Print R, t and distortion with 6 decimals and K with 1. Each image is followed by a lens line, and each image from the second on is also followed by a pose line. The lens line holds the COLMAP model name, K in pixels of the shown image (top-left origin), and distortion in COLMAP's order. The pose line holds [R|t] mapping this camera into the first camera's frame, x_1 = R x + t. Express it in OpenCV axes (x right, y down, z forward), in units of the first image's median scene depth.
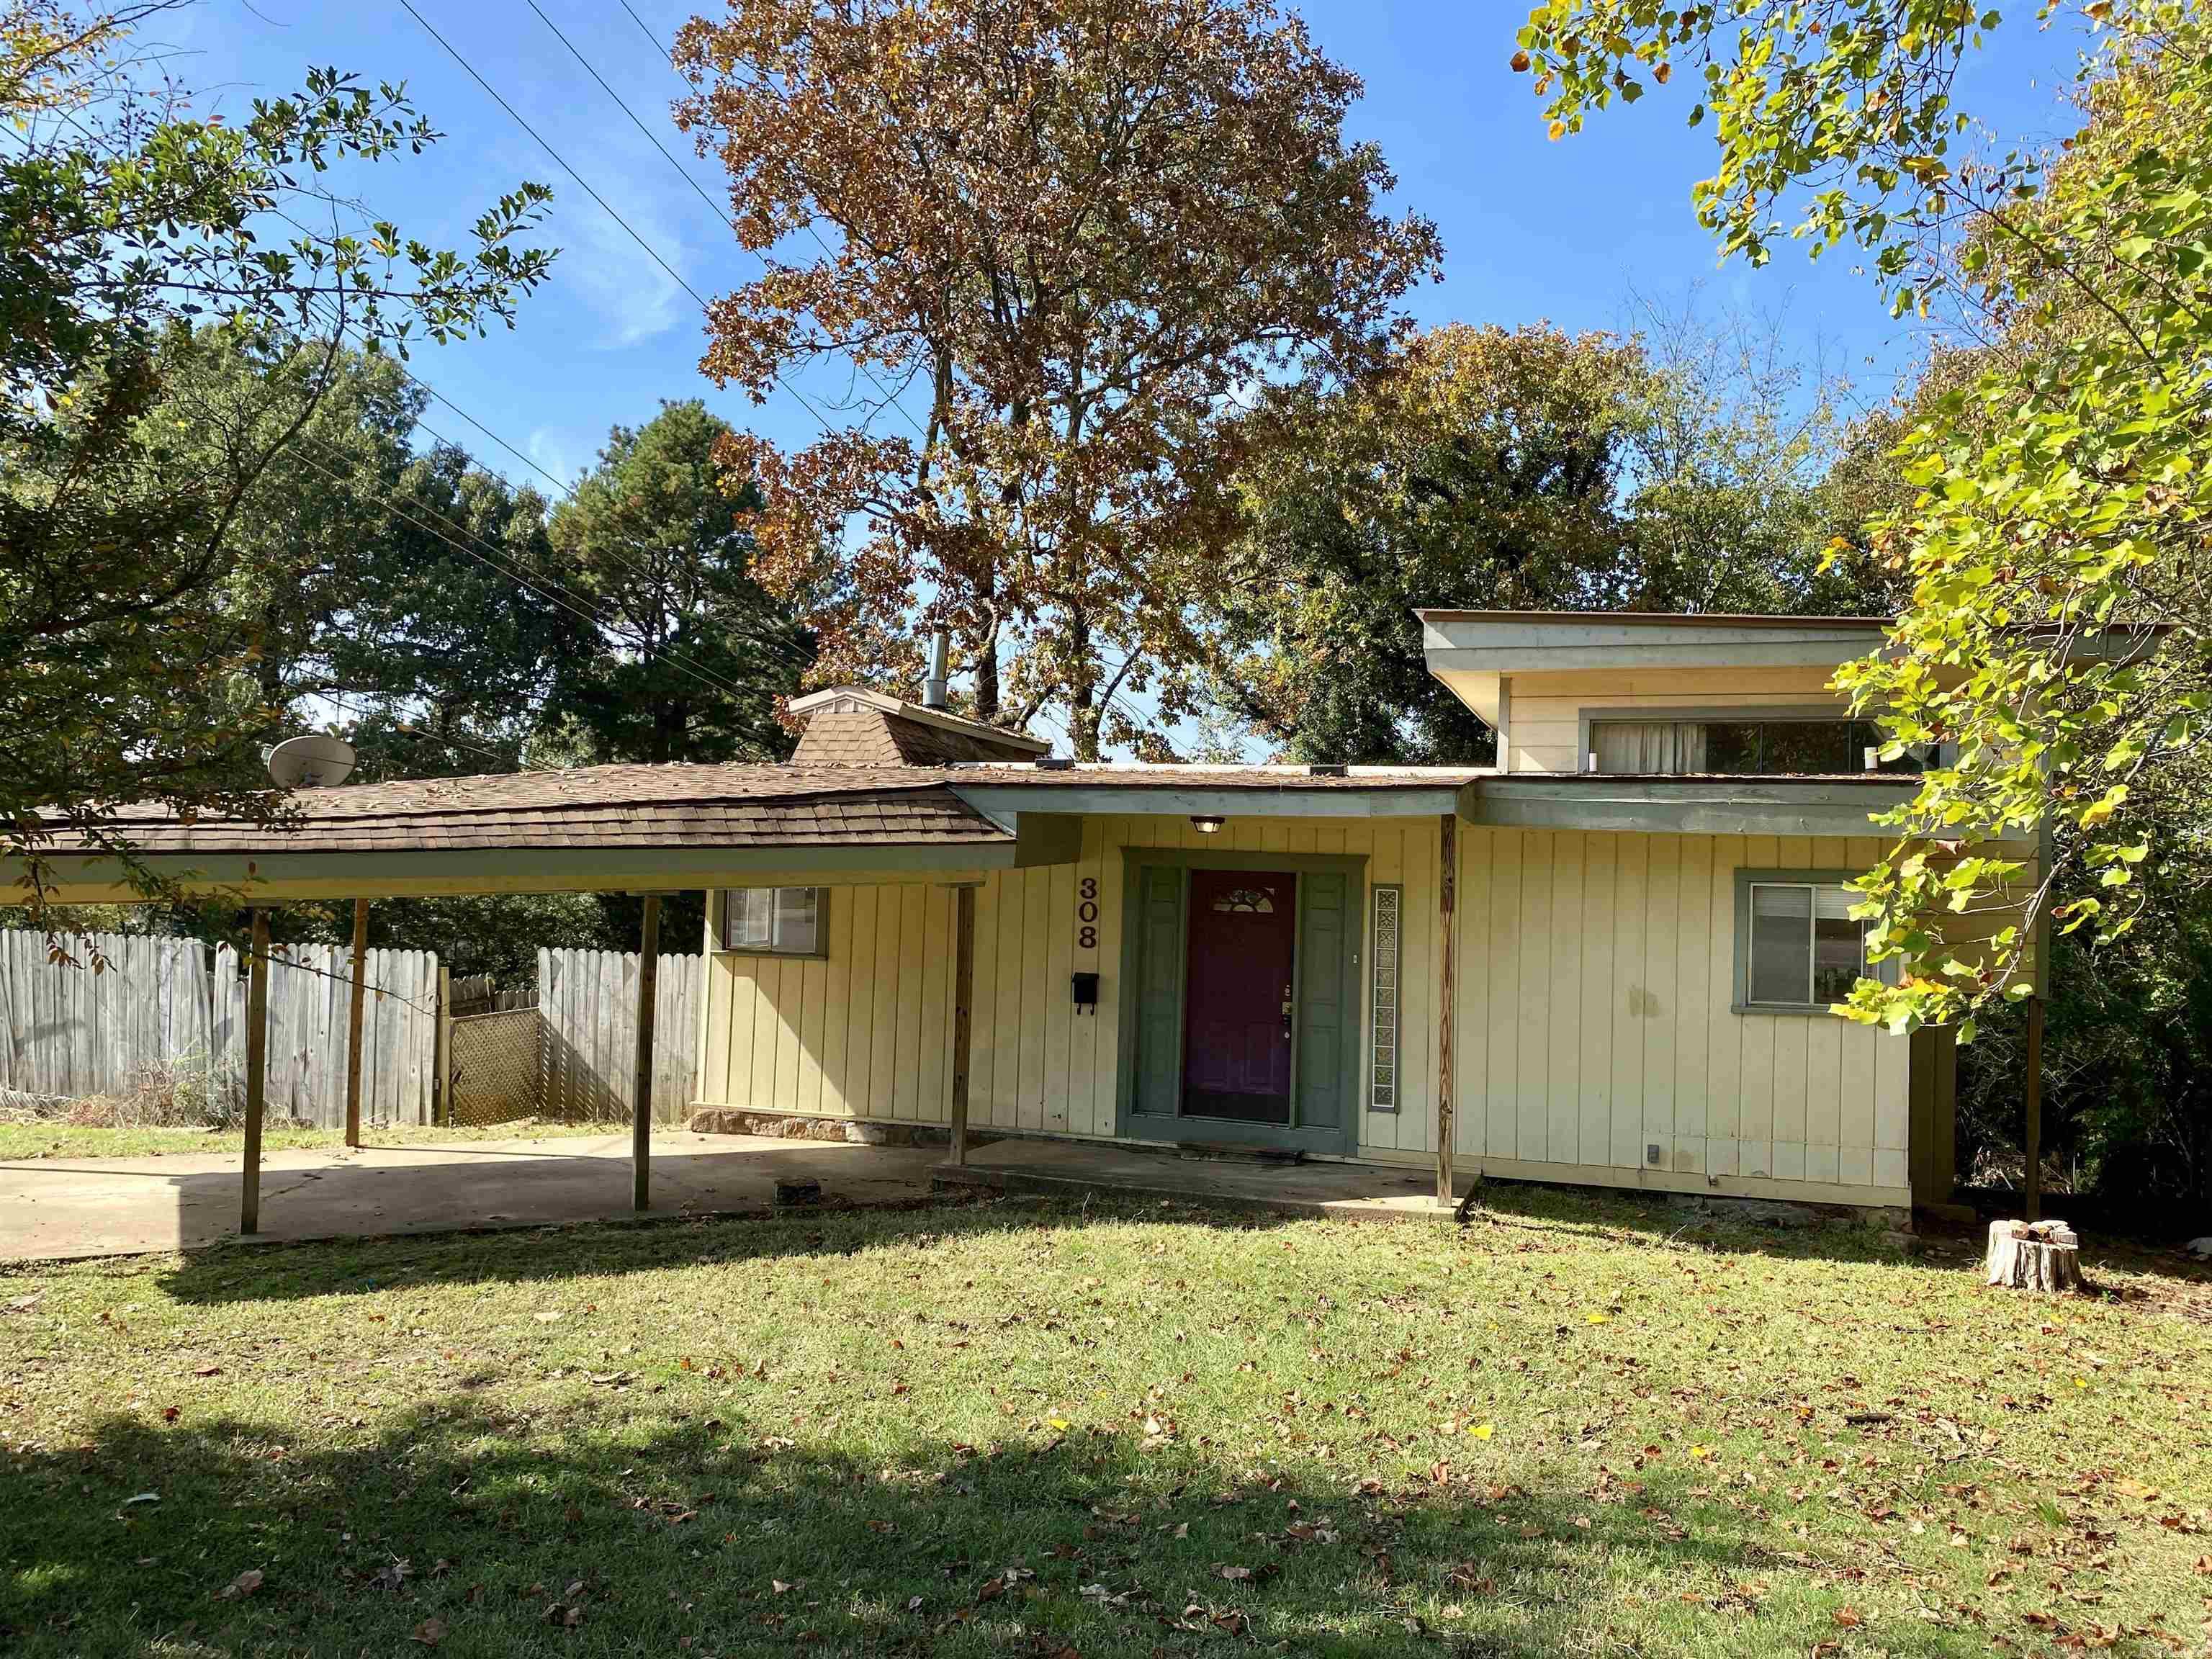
lens RADIAL K [[1667.0, 0, 1133.5], [0, 1667.0, 809.3], [0, 0, 1]] dist [0.013065, -0.013144]
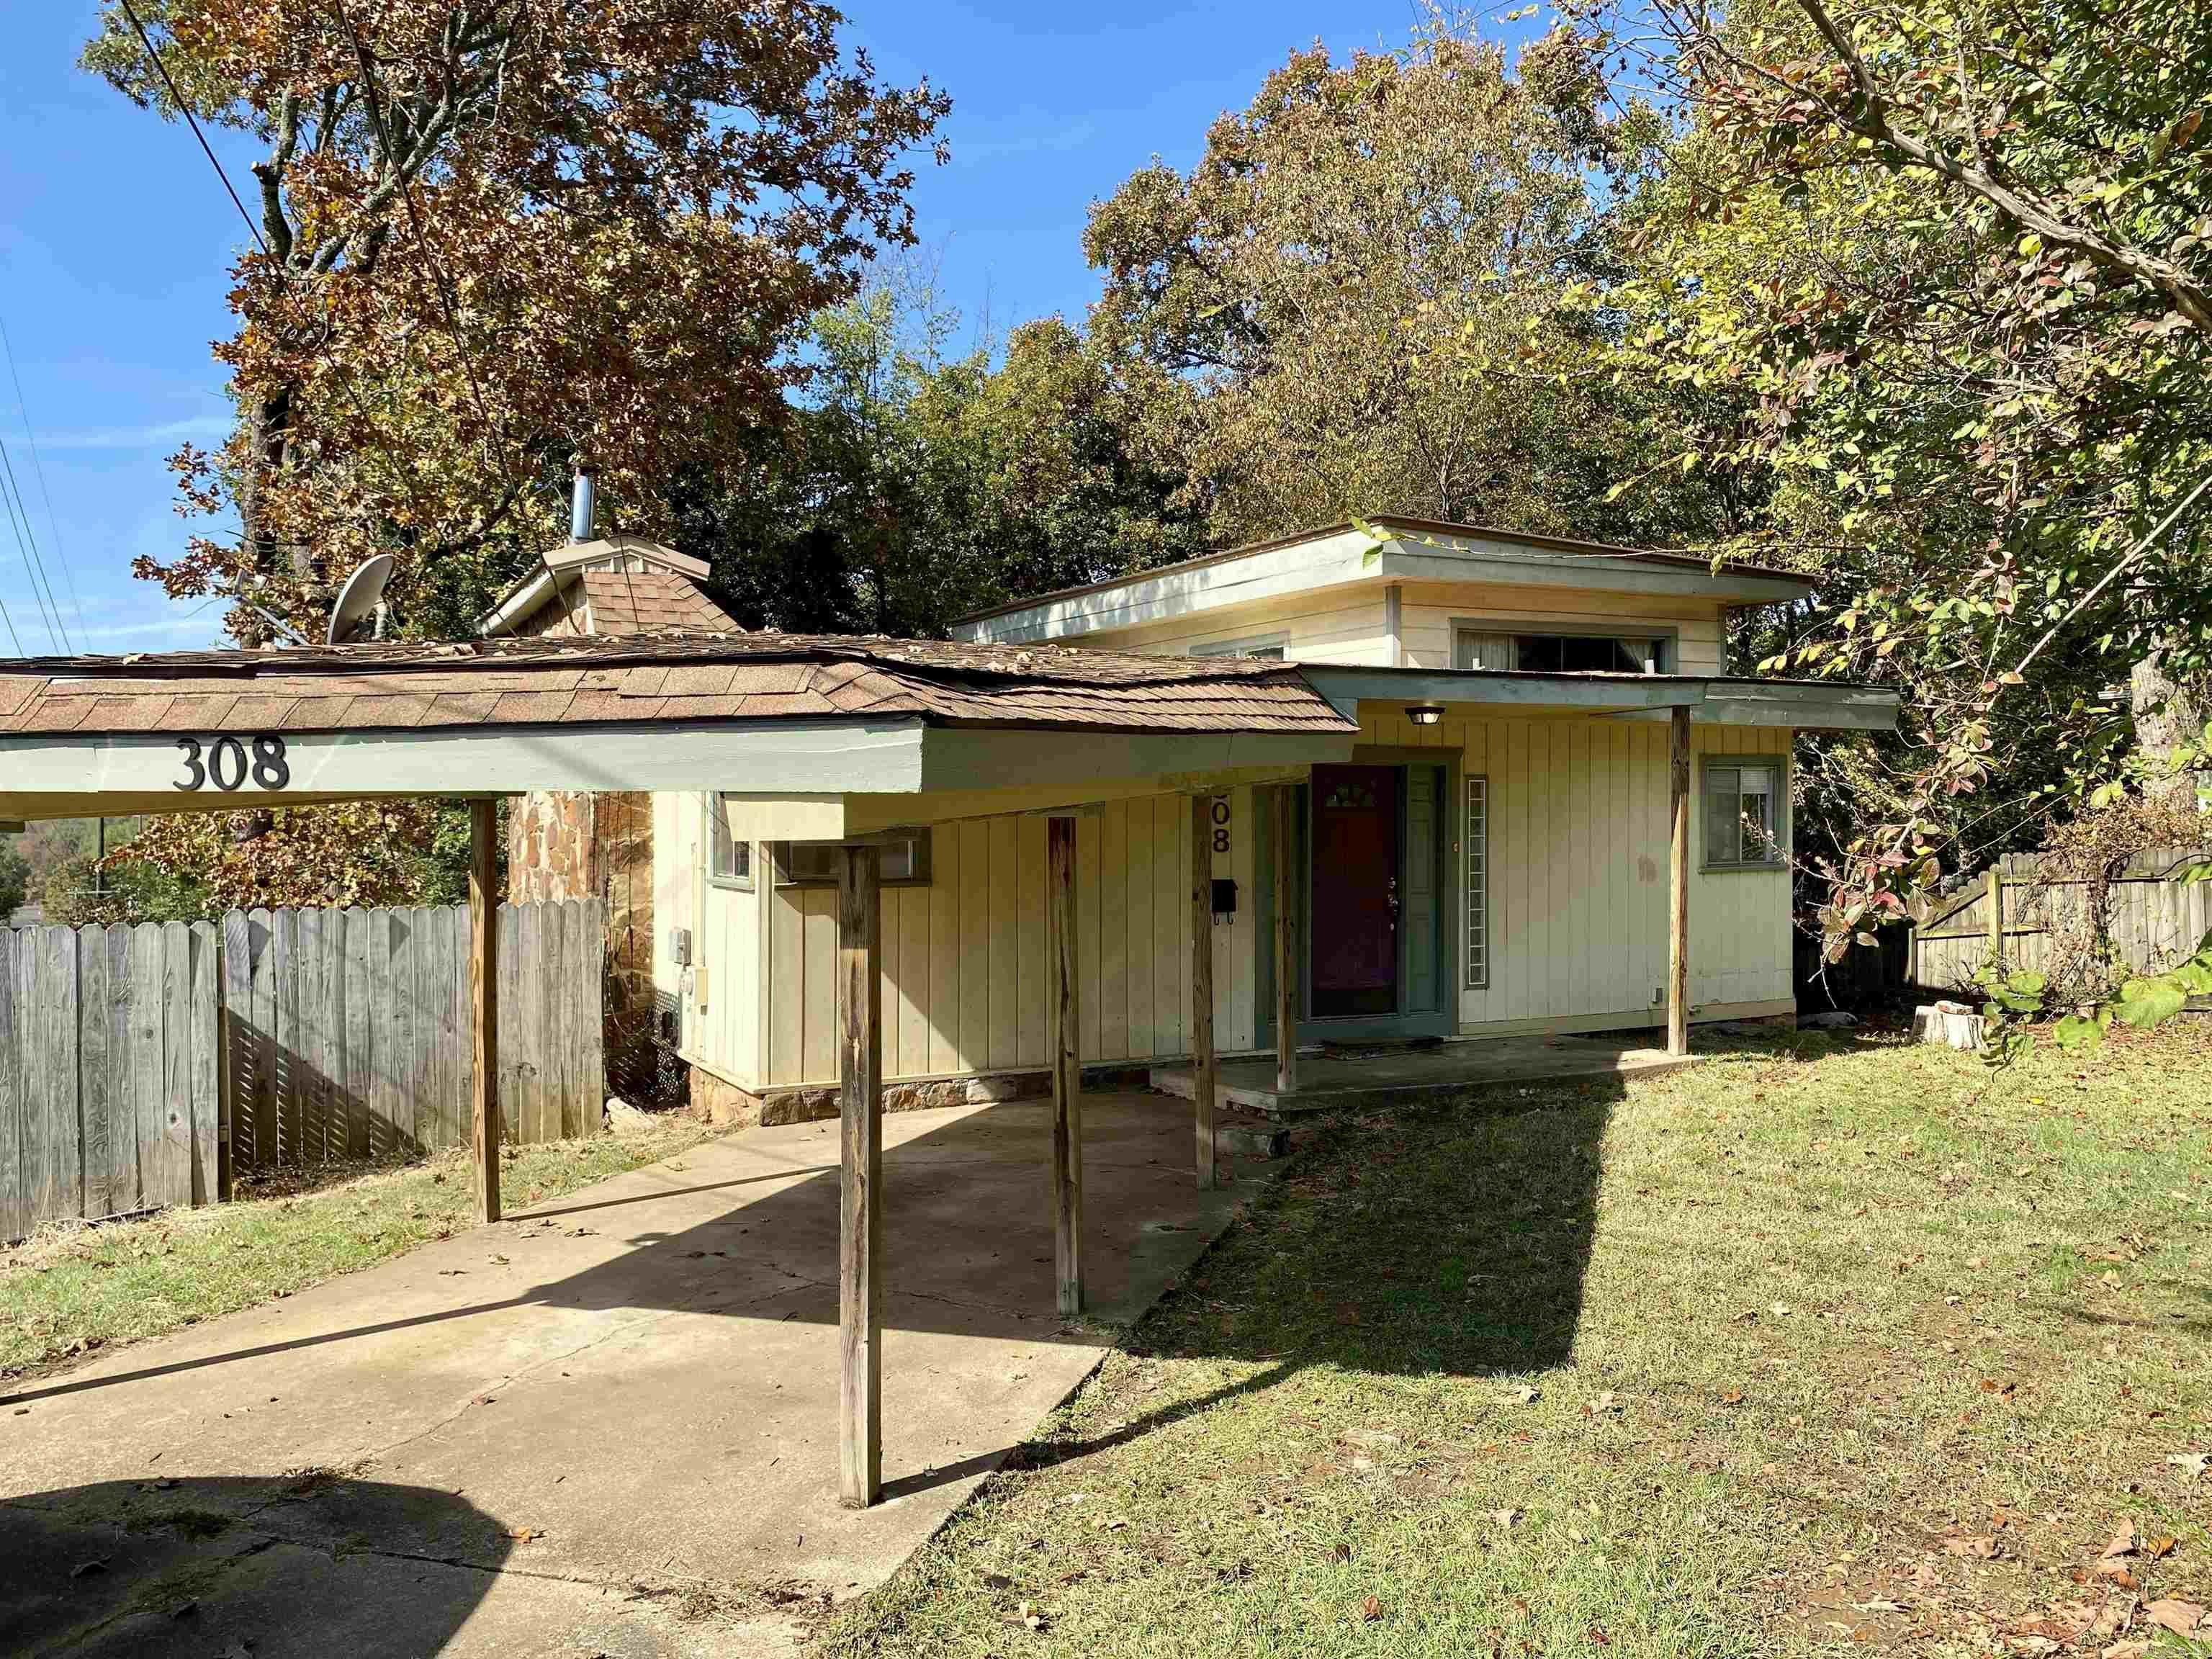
lens RADIAL K [[1688.4, 0, 1103.3], [0, 1688.4, 821.1], [0, 0, 1]] dist [0.025974, -0.027616]
pose [[0.709415, -0.036390, 0.703850, -0.818812], [-0.003067, 0.998497, 0.054715, 0.016729], [-0.704784, -0.040974, 0.708238, 0.428642]]
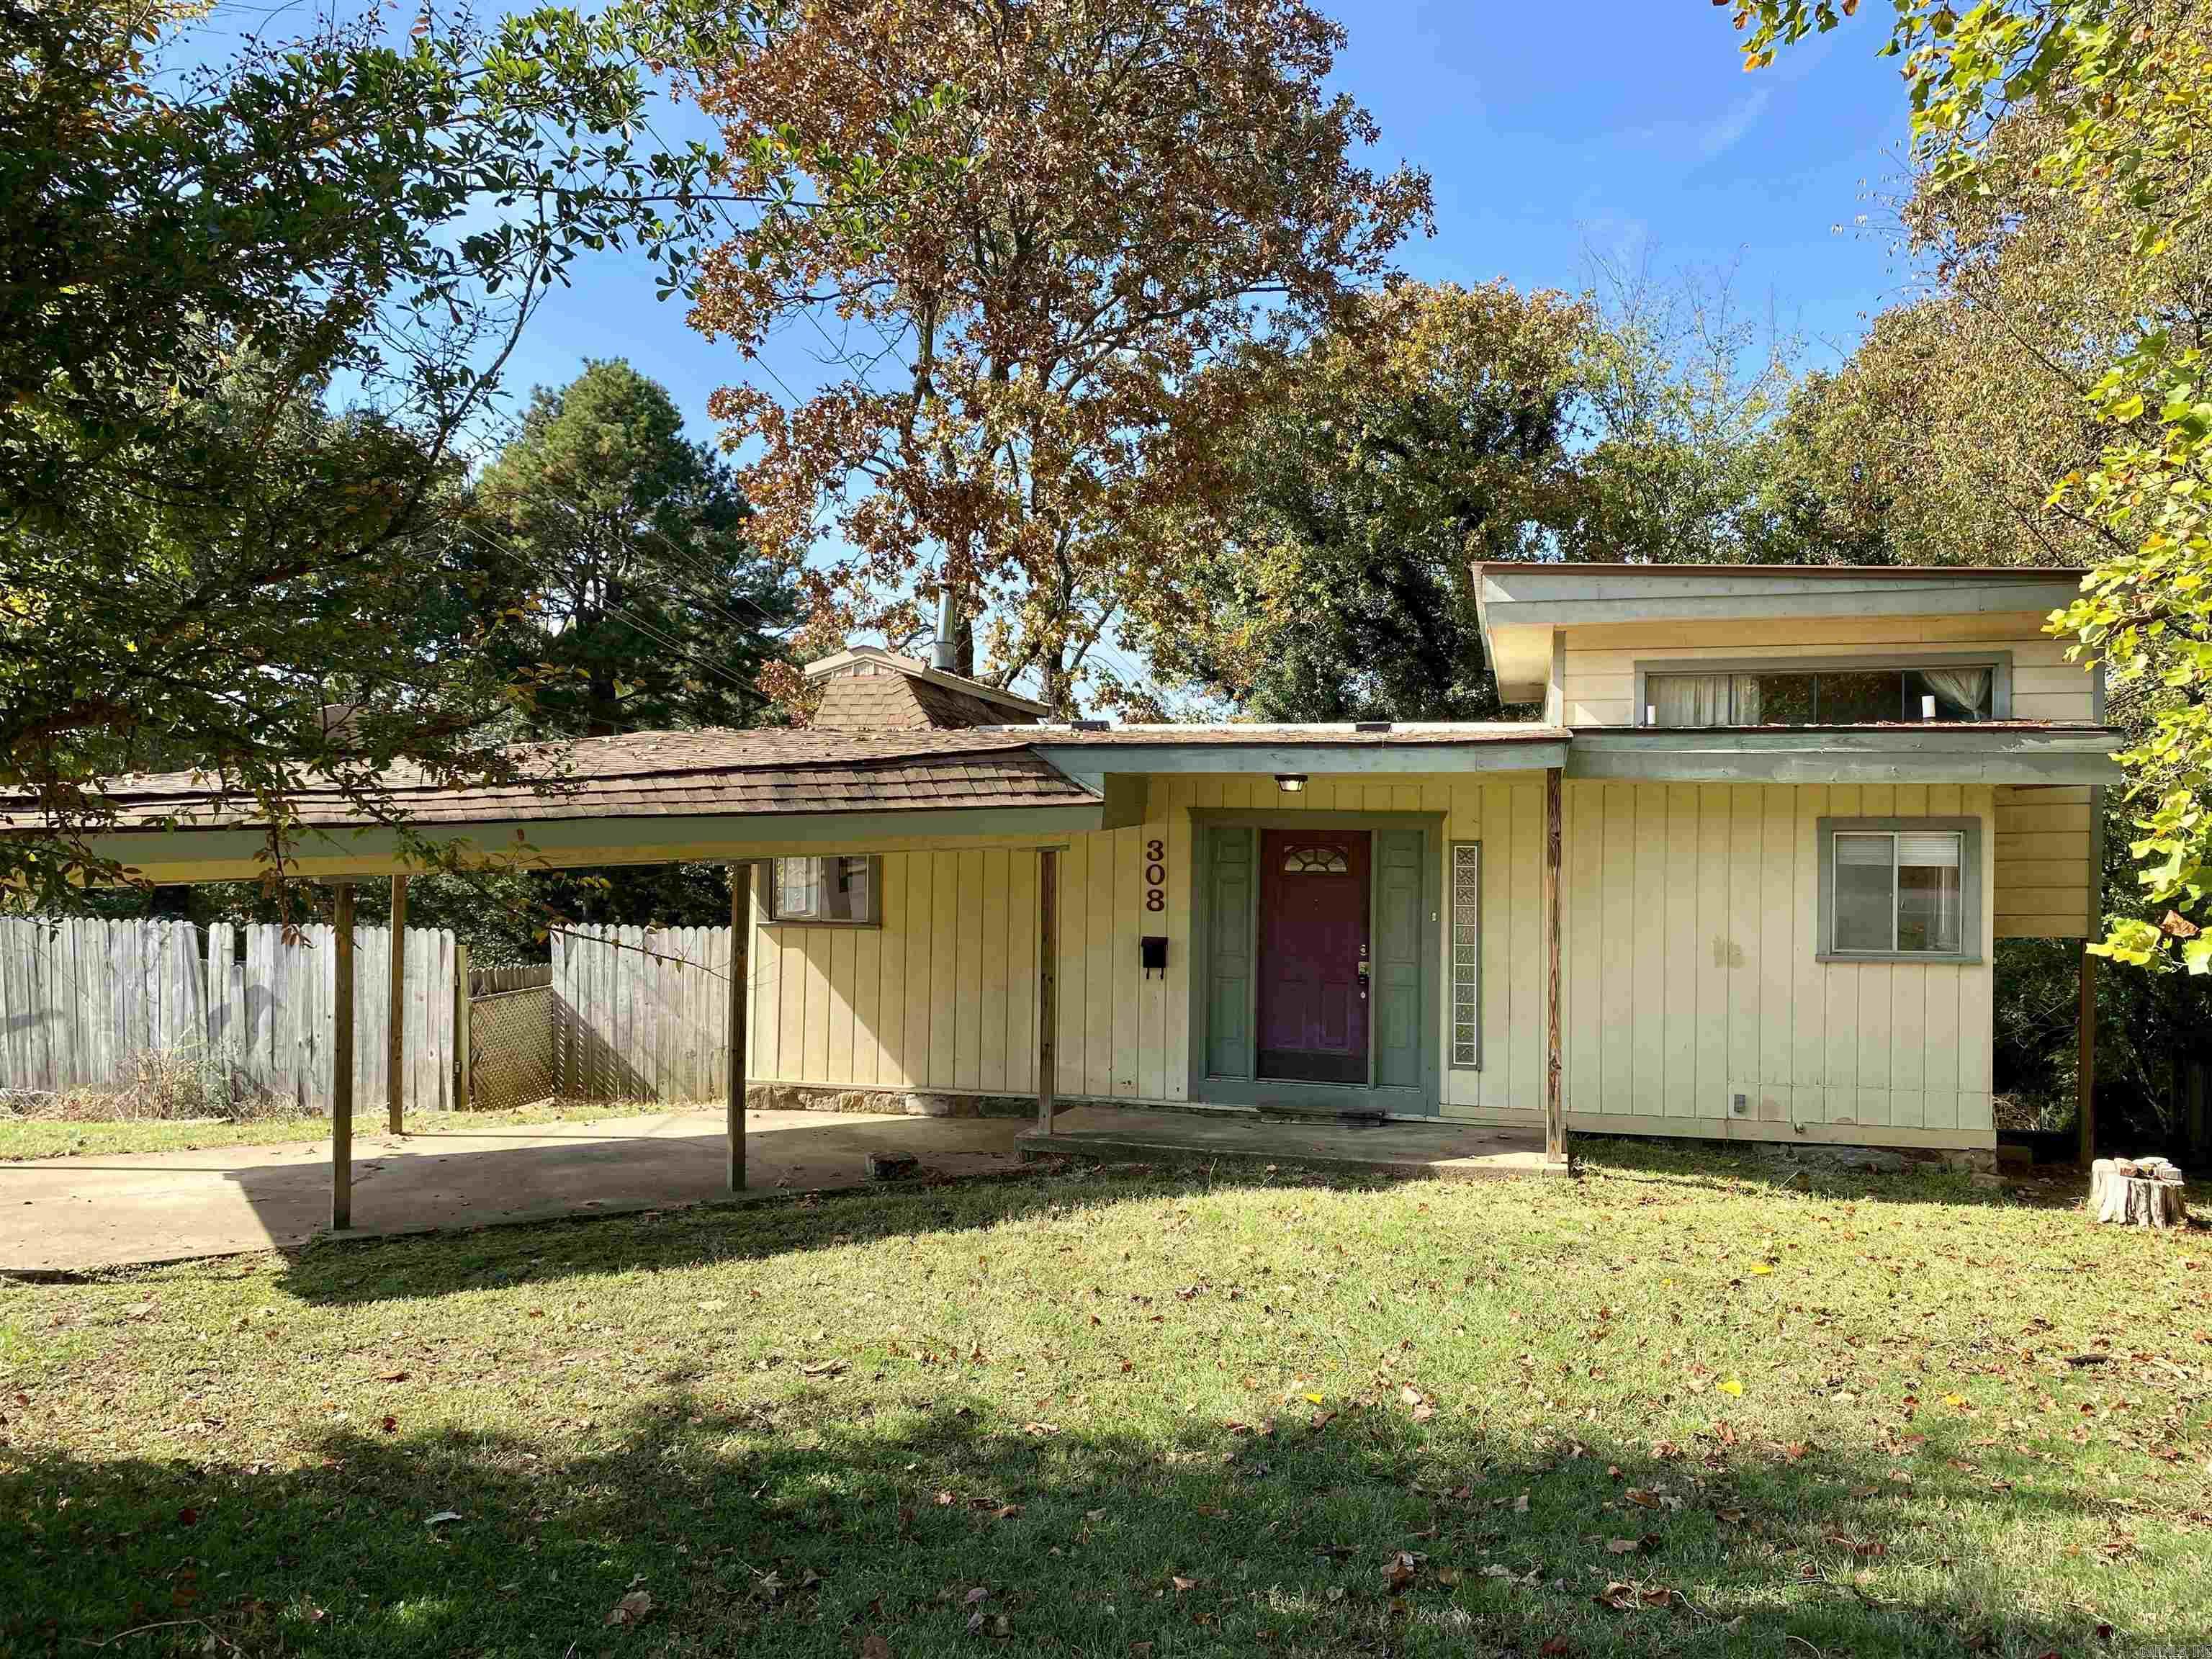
lens RADIAL K [[1667.0, 0, 1133.5], [0, 1667.0, 809.3], [0, 0, 1]] dist [0.013065, -0.013144]
pose [[0.997786, -0.016774, 0.064360, -0.114602], [0.015439, 0.999657, 0.021174, 0.002583], [-0.064693, -0.020133, 0.997702, 0.025869]]
